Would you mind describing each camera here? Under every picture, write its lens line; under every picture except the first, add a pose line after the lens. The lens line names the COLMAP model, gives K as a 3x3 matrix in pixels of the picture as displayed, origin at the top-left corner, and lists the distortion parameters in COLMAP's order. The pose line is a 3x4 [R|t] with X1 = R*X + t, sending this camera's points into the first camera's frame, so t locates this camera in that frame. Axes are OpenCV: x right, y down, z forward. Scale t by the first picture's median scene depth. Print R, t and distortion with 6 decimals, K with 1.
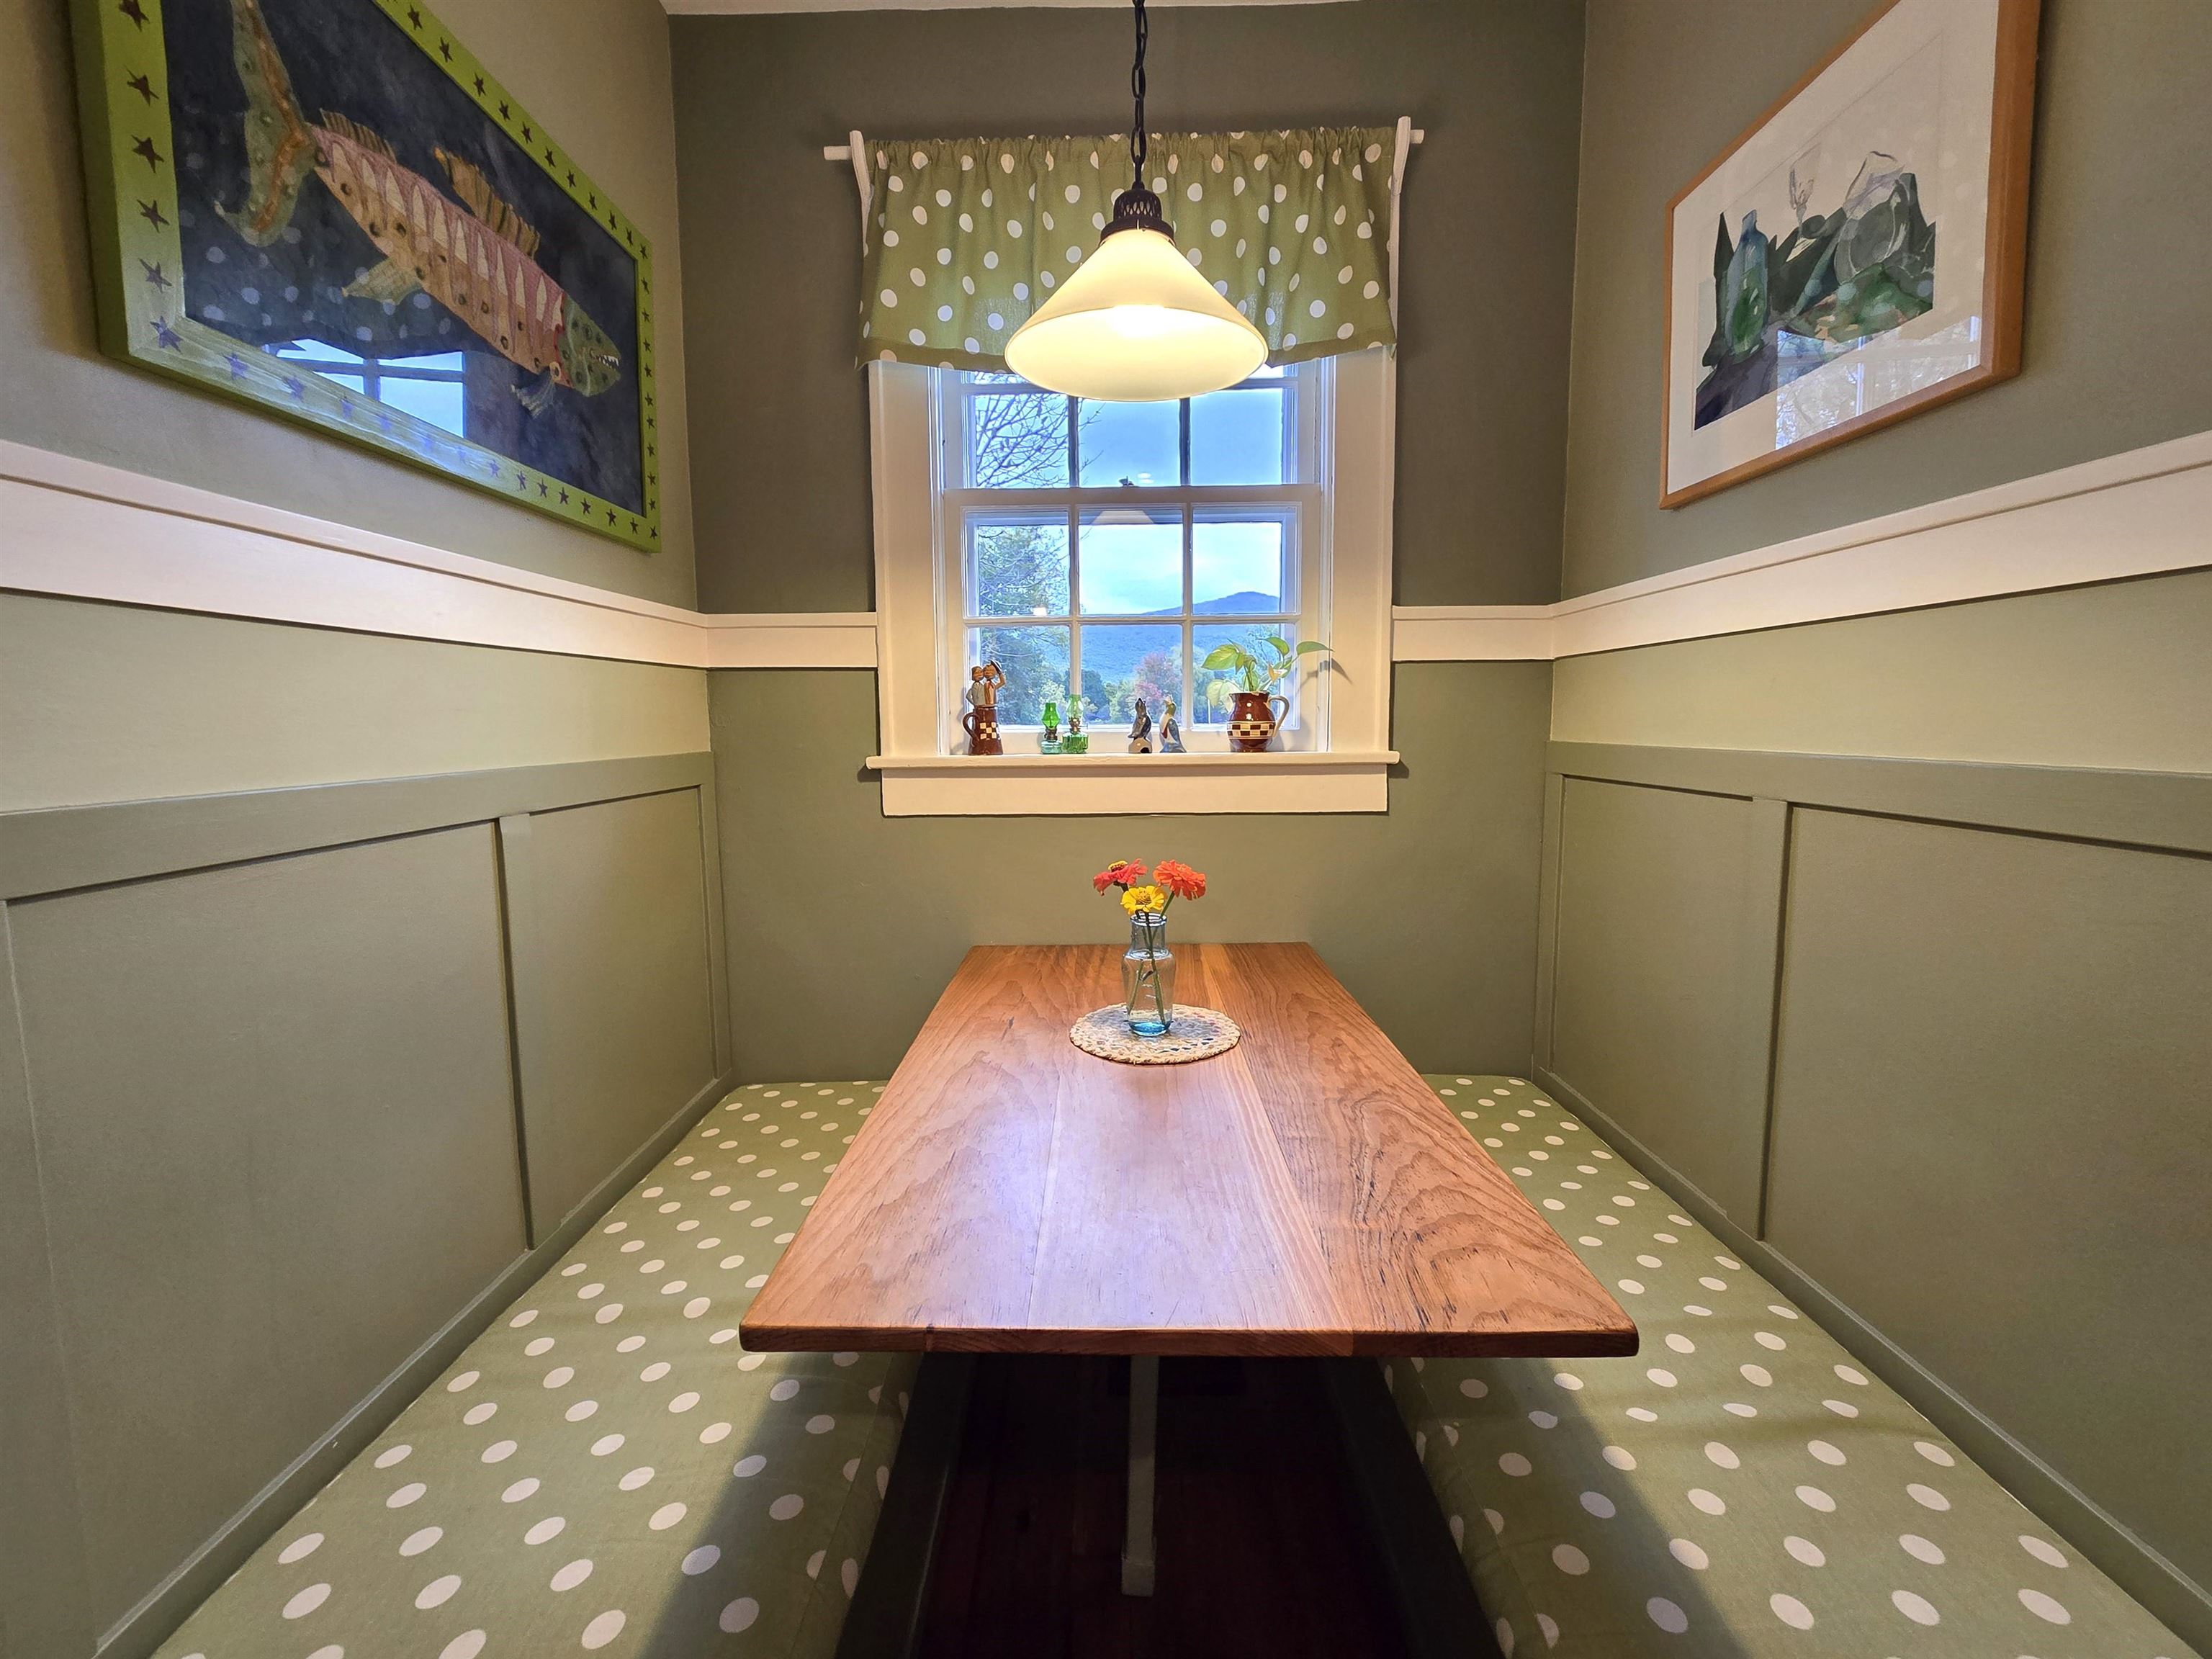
lens RADIAL K [[906.3, 0, 1113.8], [0, 906.3, 821.4], [0, 0, 1]] dist [-0.000060, -0.000200]
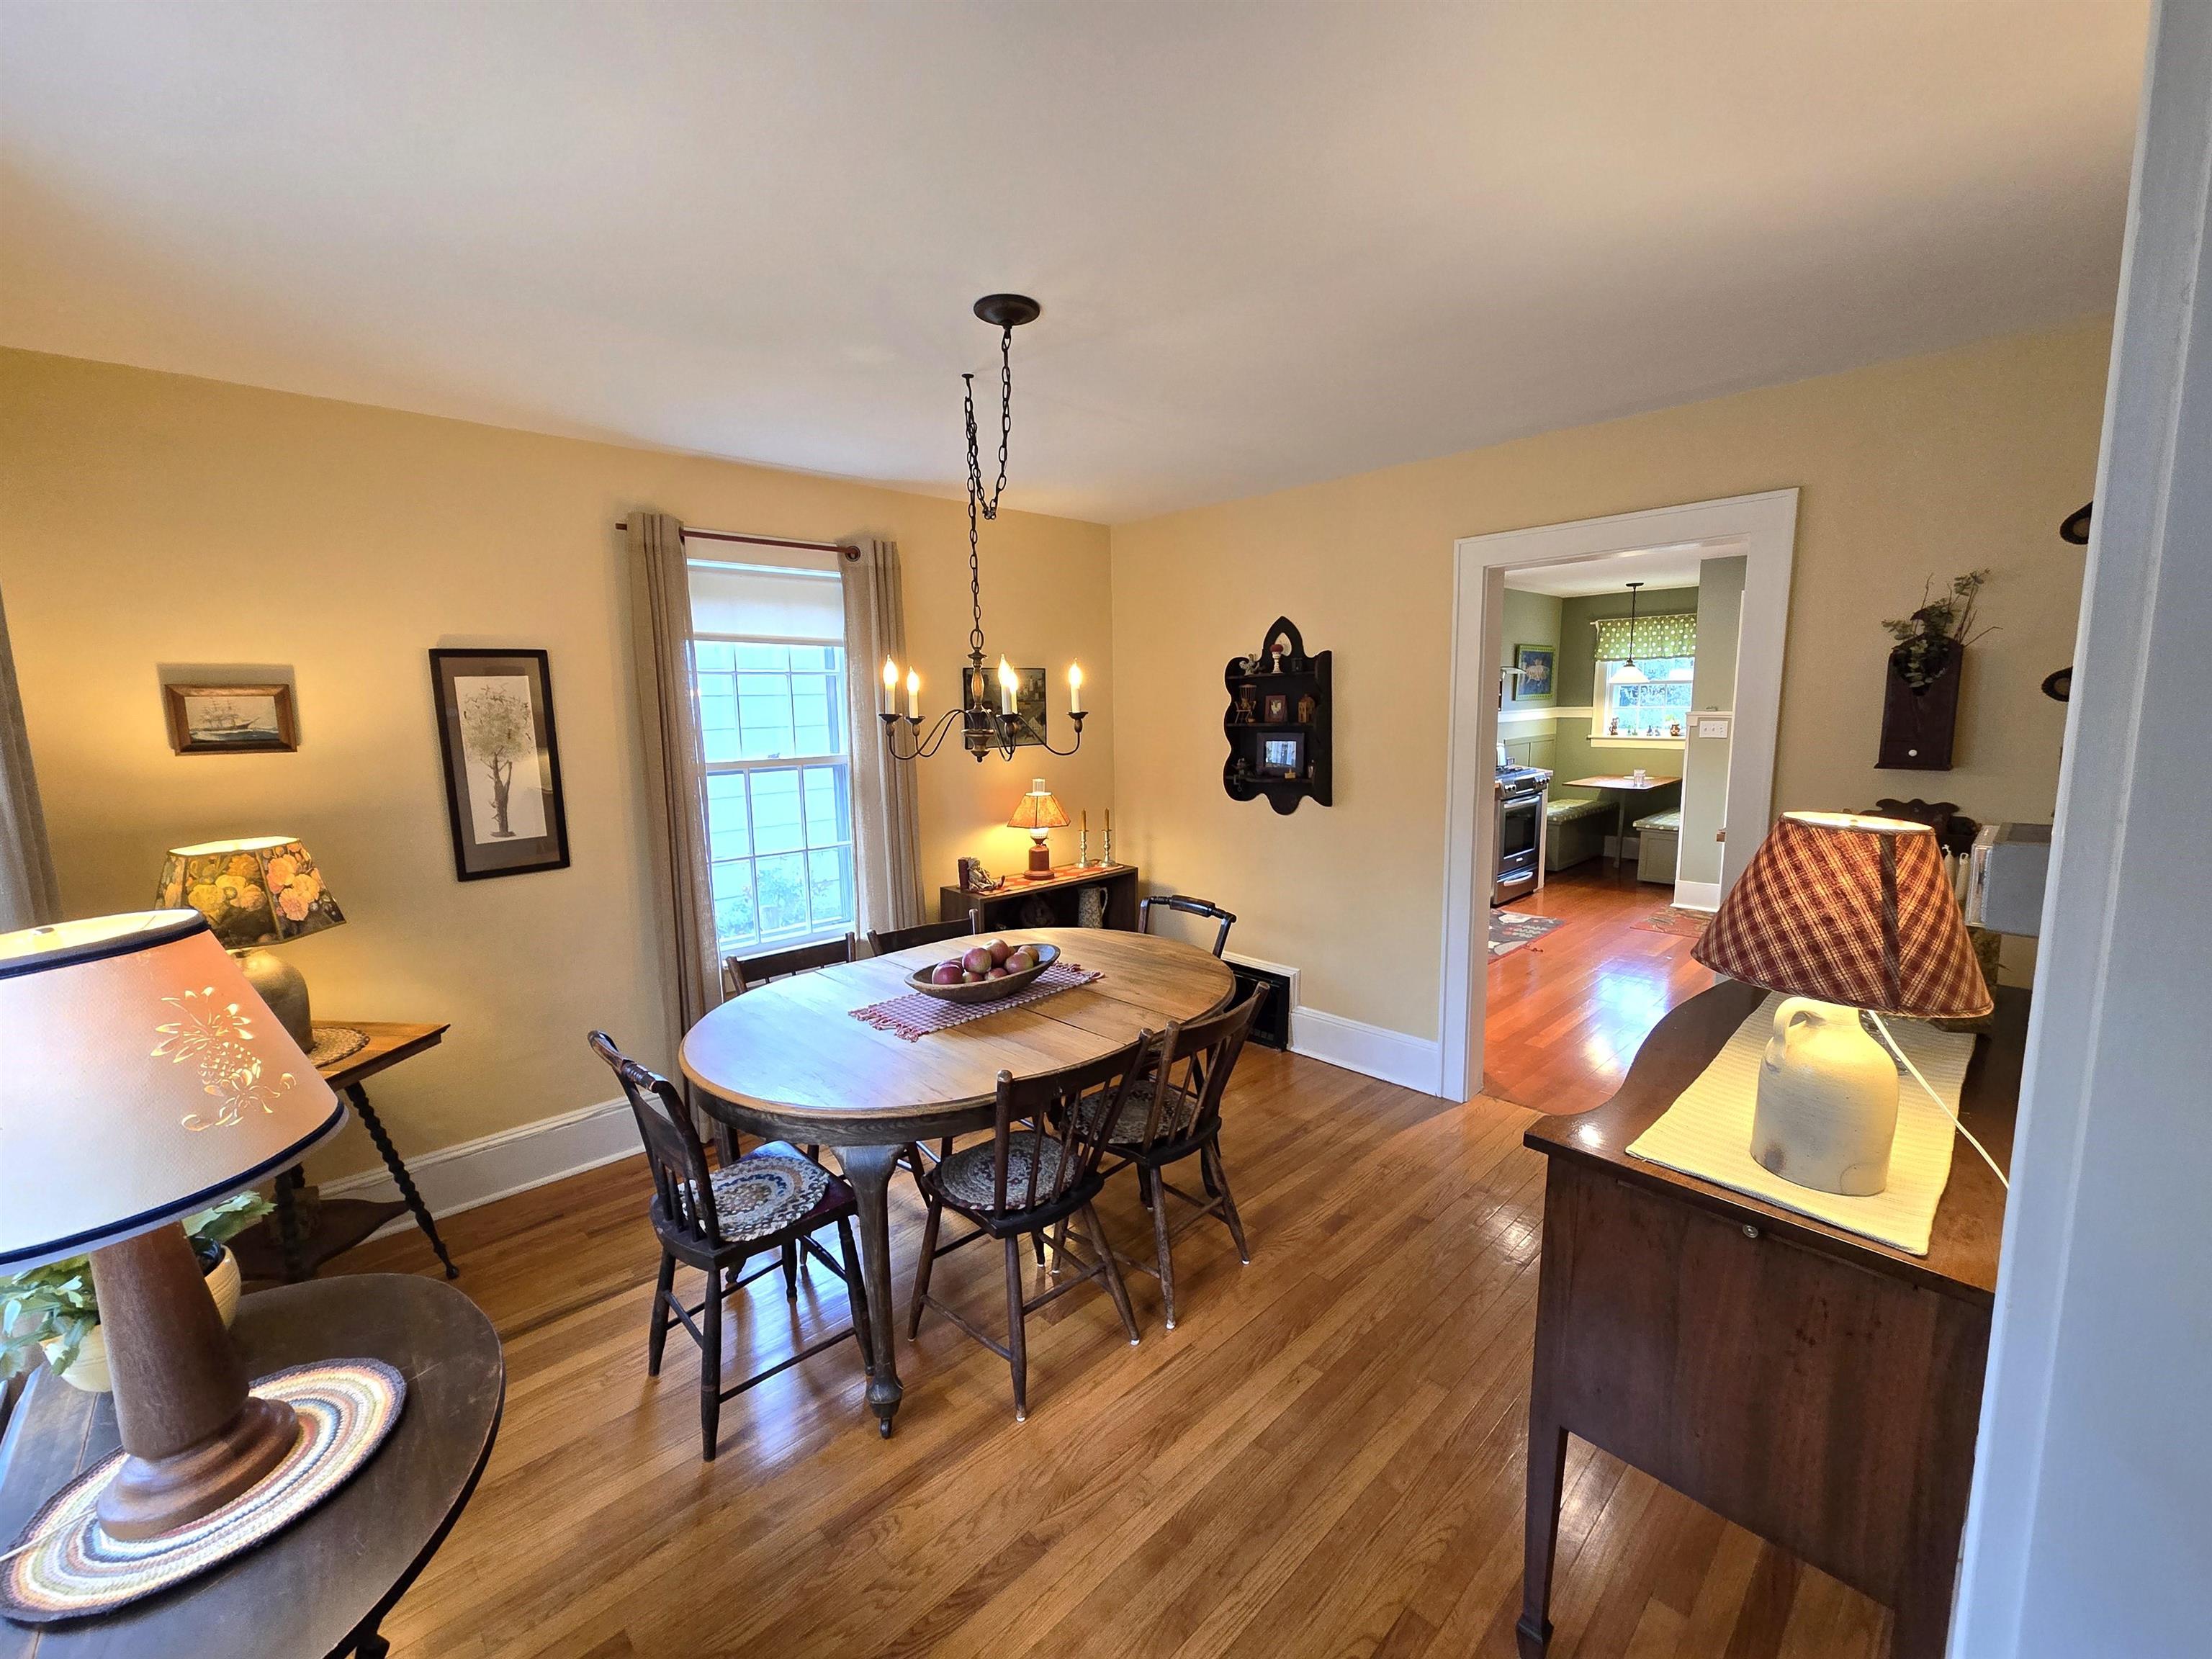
lens RADIAL K [[906.3, 0, 1113.9], [0, 906.3, 828.5], [0, 0, 1]] dist [-0.000060, -0.000200]
pose [[0.690553, 0.103109, -0.715894, 1.586107], [-0.068190, 0.994659, 0.077482, 0.236888], [0.720060, -0.004688, 0.693896, -4.447474]]
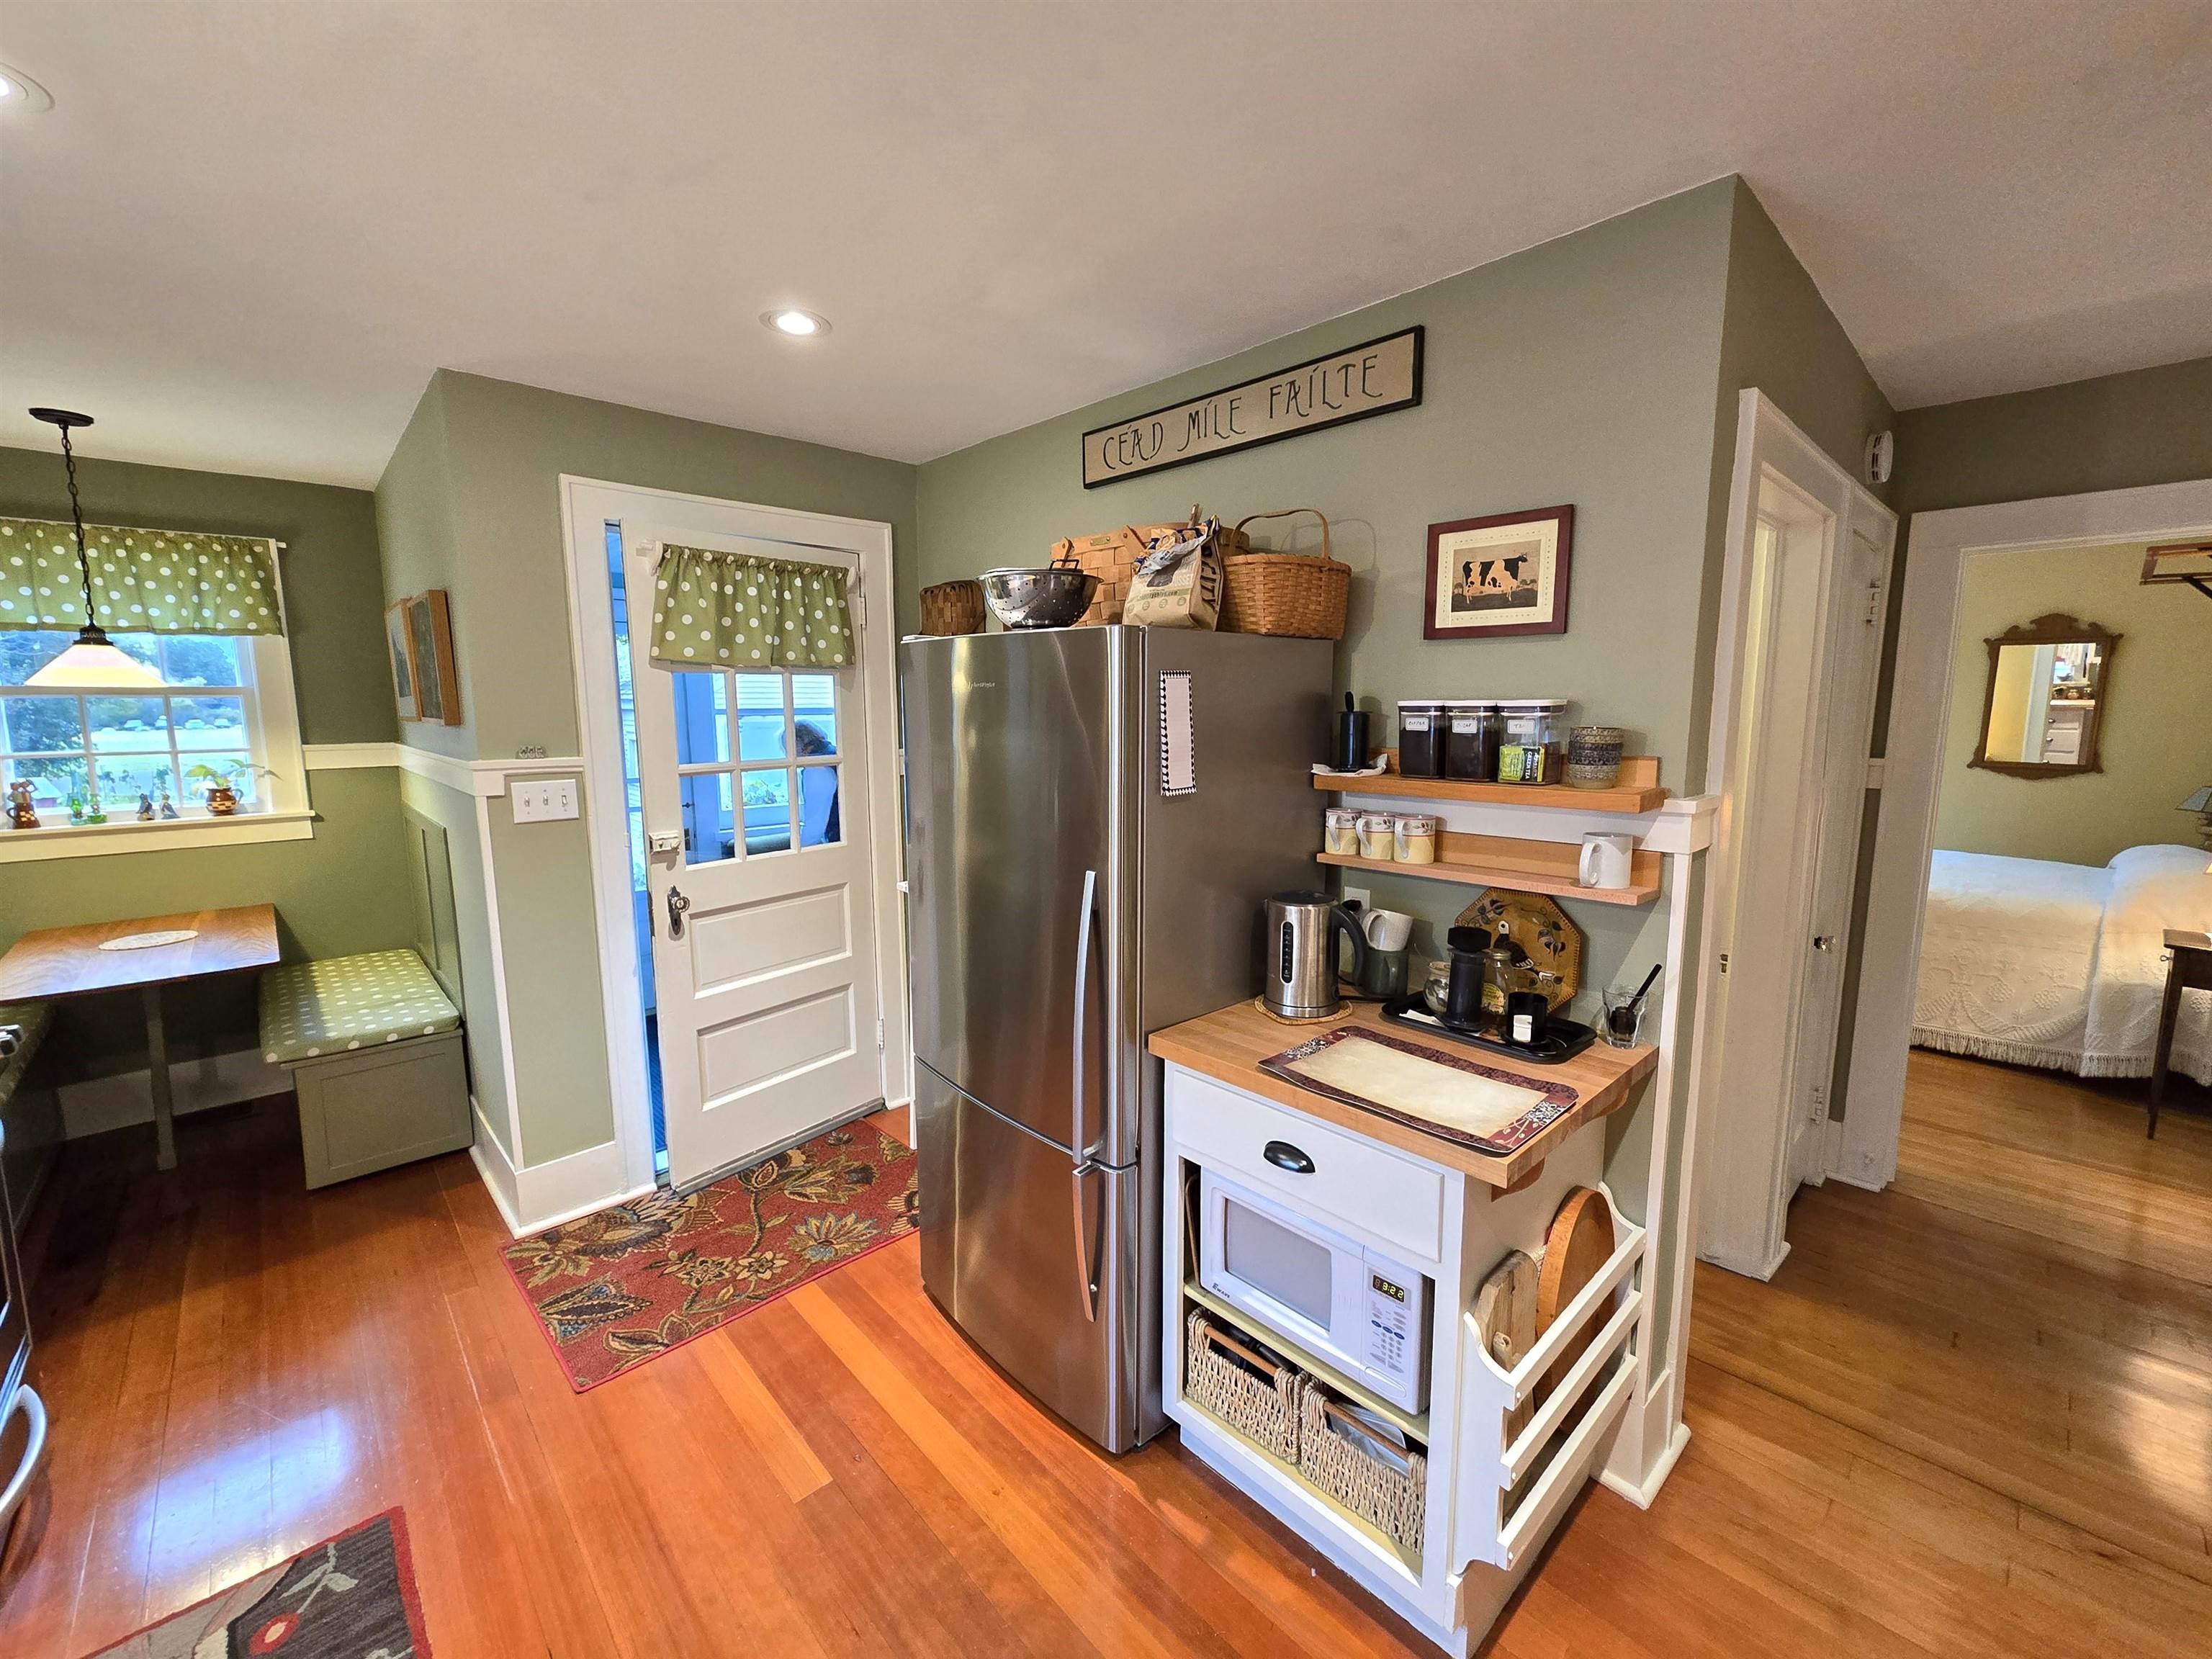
lens RADIAL K [[906.3, 0, 1108.0], [0, 906.3, 825.9], [0, 0, 1]] dist [-0.000060, -0.000200]
pose [[0.730334, -0.086304, 0.677617, 0.225283], [0.069969, 0.996220, 0.051470, -0.018986], [-0.679498, 0.009822, 0.733612, -1.918445]]
